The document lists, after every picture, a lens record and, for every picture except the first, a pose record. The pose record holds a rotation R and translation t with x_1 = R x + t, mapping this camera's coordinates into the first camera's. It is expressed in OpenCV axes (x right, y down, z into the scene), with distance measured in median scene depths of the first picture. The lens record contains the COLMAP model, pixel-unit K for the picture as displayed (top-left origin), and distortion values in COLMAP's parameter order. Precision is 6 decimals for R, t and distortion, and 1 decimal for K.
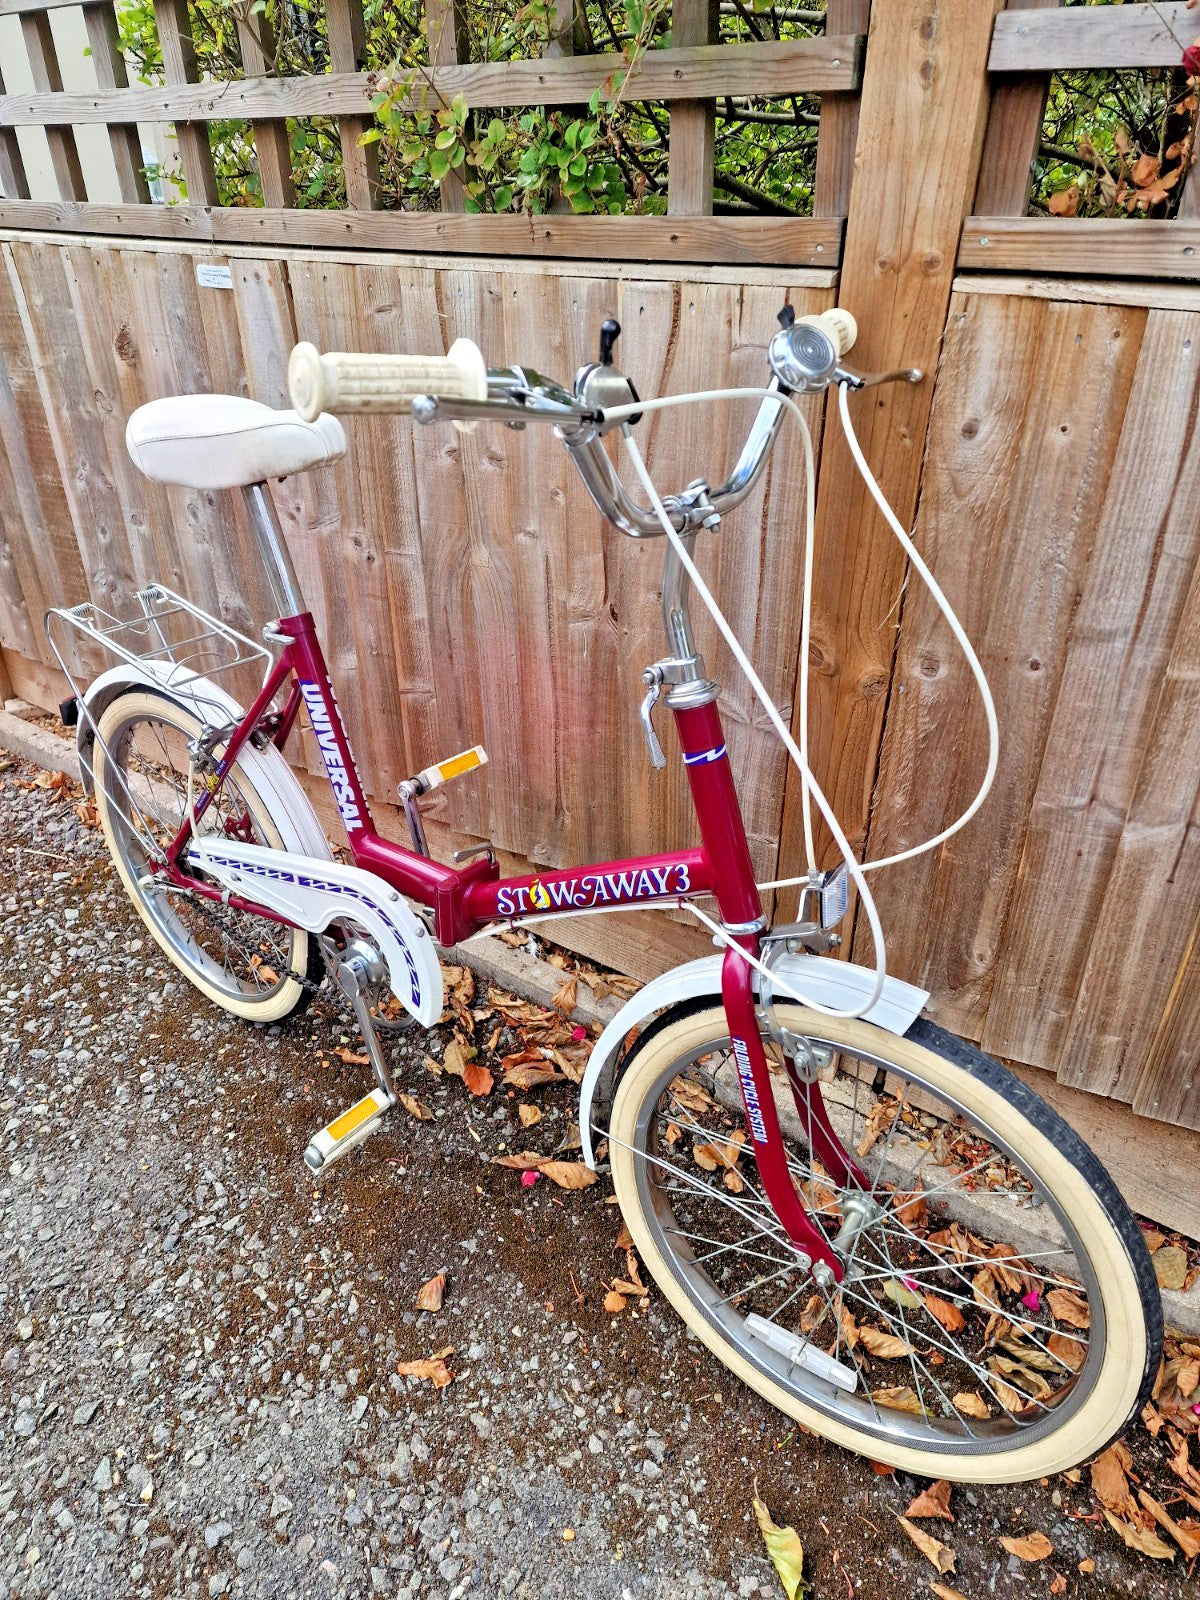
lens RADIAL K [[1076.4, 0, 587.1], [0, 1076.4, 784.7], [0, 0, 1]] dist [0.069144, -0.069323]
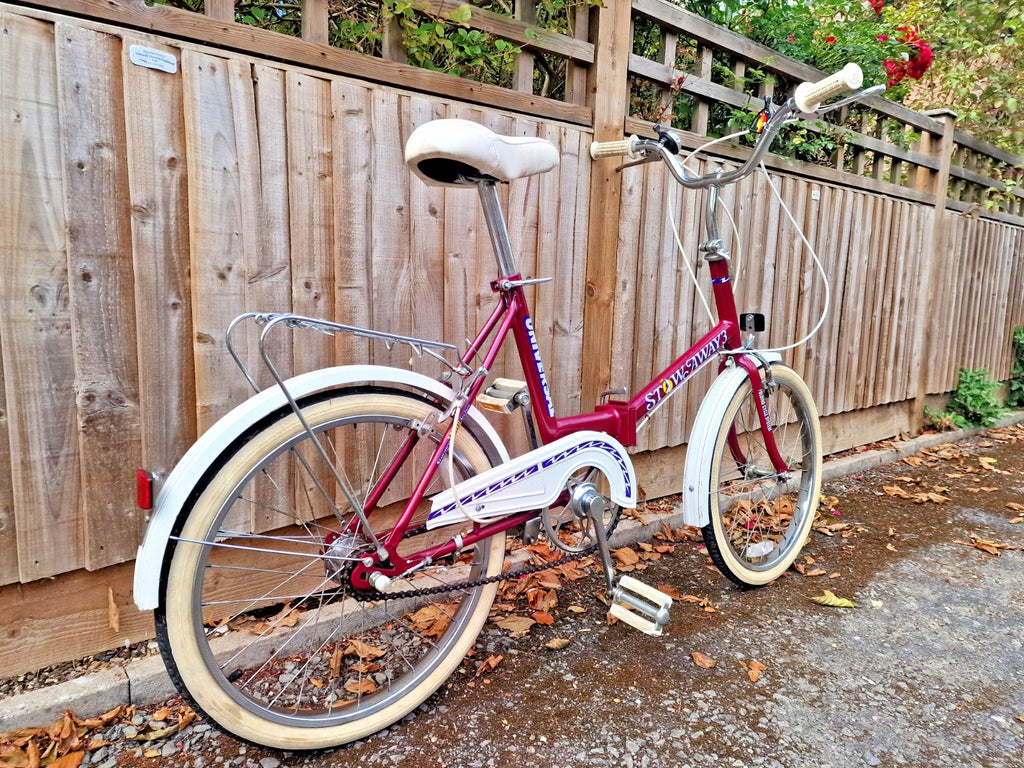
lens RADIAL K [[688.9, 0, 521.5], [0, 688.9, 369.1], [0, 0, 1]] dist [0.069144, -0.069323]
pose [[0.253906, -0.112058, 0.960716, -1.162037], [0.450830, 0.892483, -0.015050, -0.020440], [-0.855736, 0.436940, 0.277126, 0.772742]]
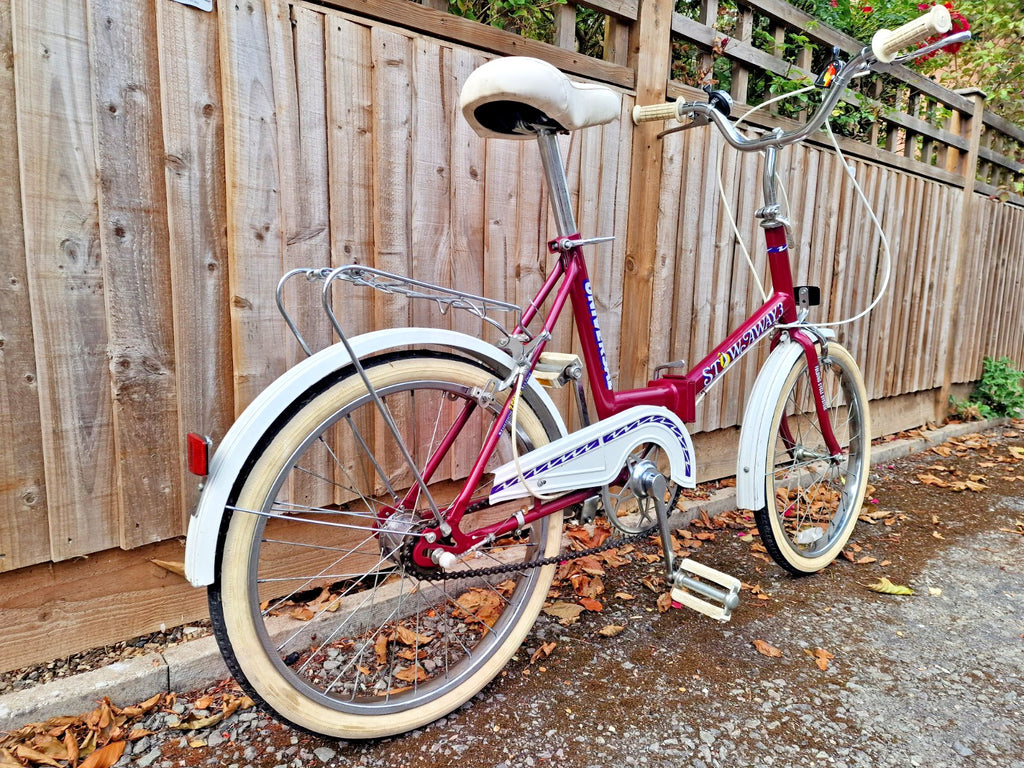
lens RADIAL K [[688.9, 0, 508.2], [0, 688.9, 382.6], [0, 0, 1]] dist [0.069144, -0.069323]
pose [[0.256052, -0.129324, 0.957973, -1.128753], [0.451763, 0.892138, -0.000313, -0.023805], [-0.854604, 0.432857, 0.286857, 0.885034]]
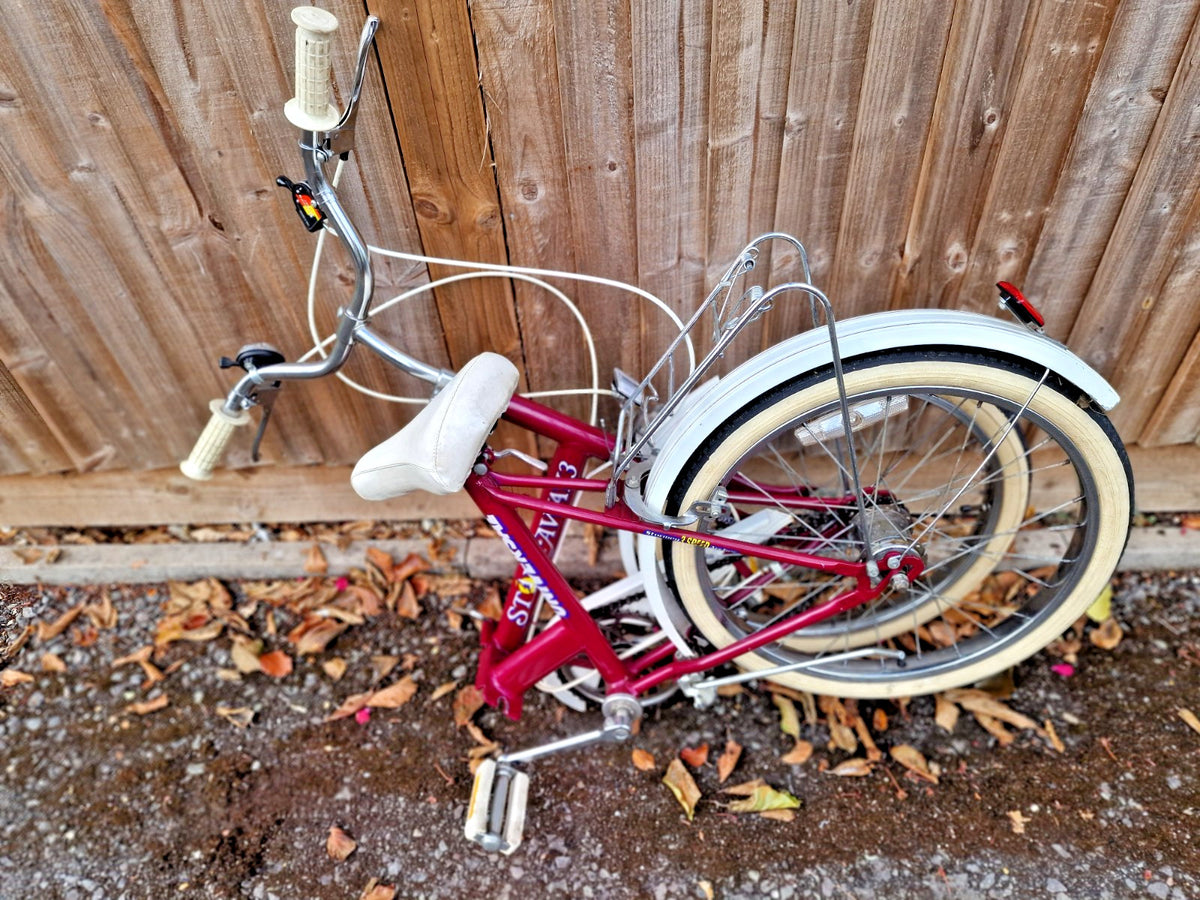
lens RADIAL K [[807.3, 0, 591.3], [0, 807.3, 447.6], [0, 0, 1]] dist [0.069144, -0.069323]
pose [[0.828812, -0.419894, 0.369812, -0.059543], [0.328357, 0.900162, 0.286164, -0.081366], [-0.453049, -0.115746, 0.883940, 0.154586]]
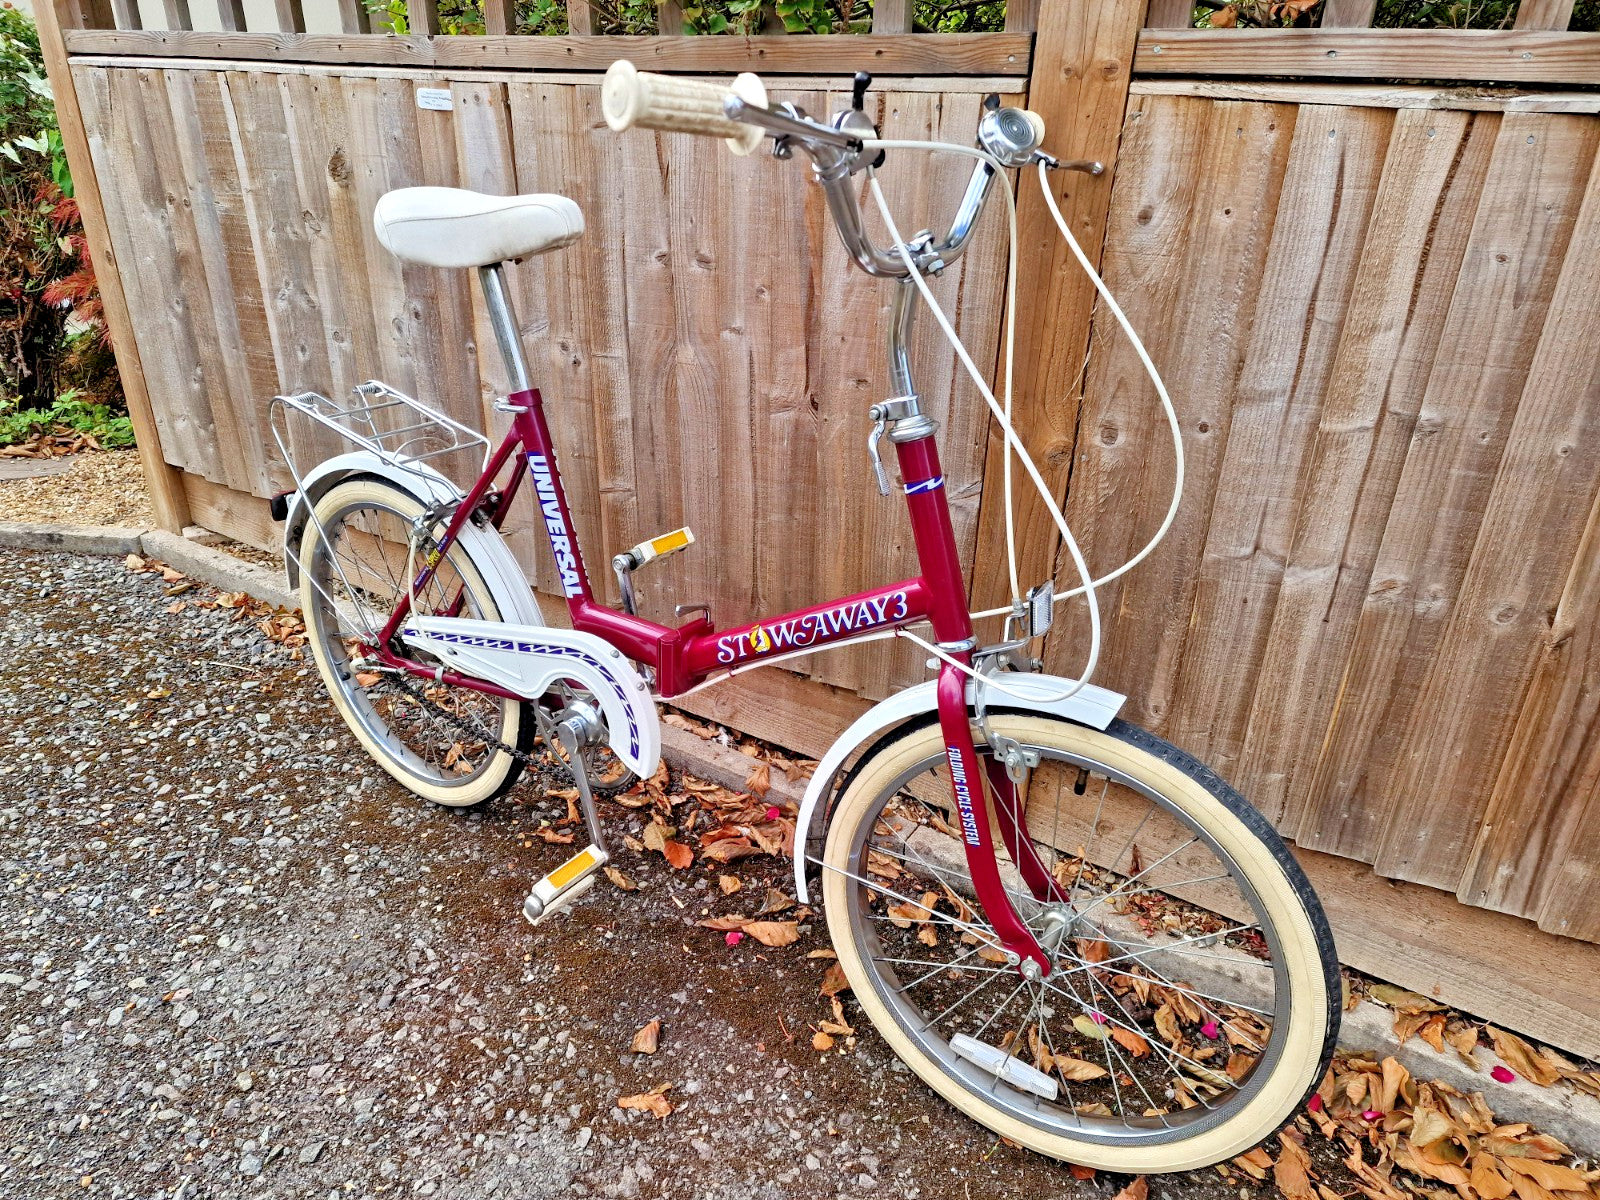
lens RADIAL K [[1076.4, 0, 785.5], [0, 1076.4, 607.3], [0, 0, 1]] dist [0.069144, -0.069323]
pose [[0.998258, 0.001242, 0.058983, -0.073103], [0.002484, 0.998007, -0.063050, 0.124058], [-0.058944, 0.063087, 0.996266, -0.069645]]
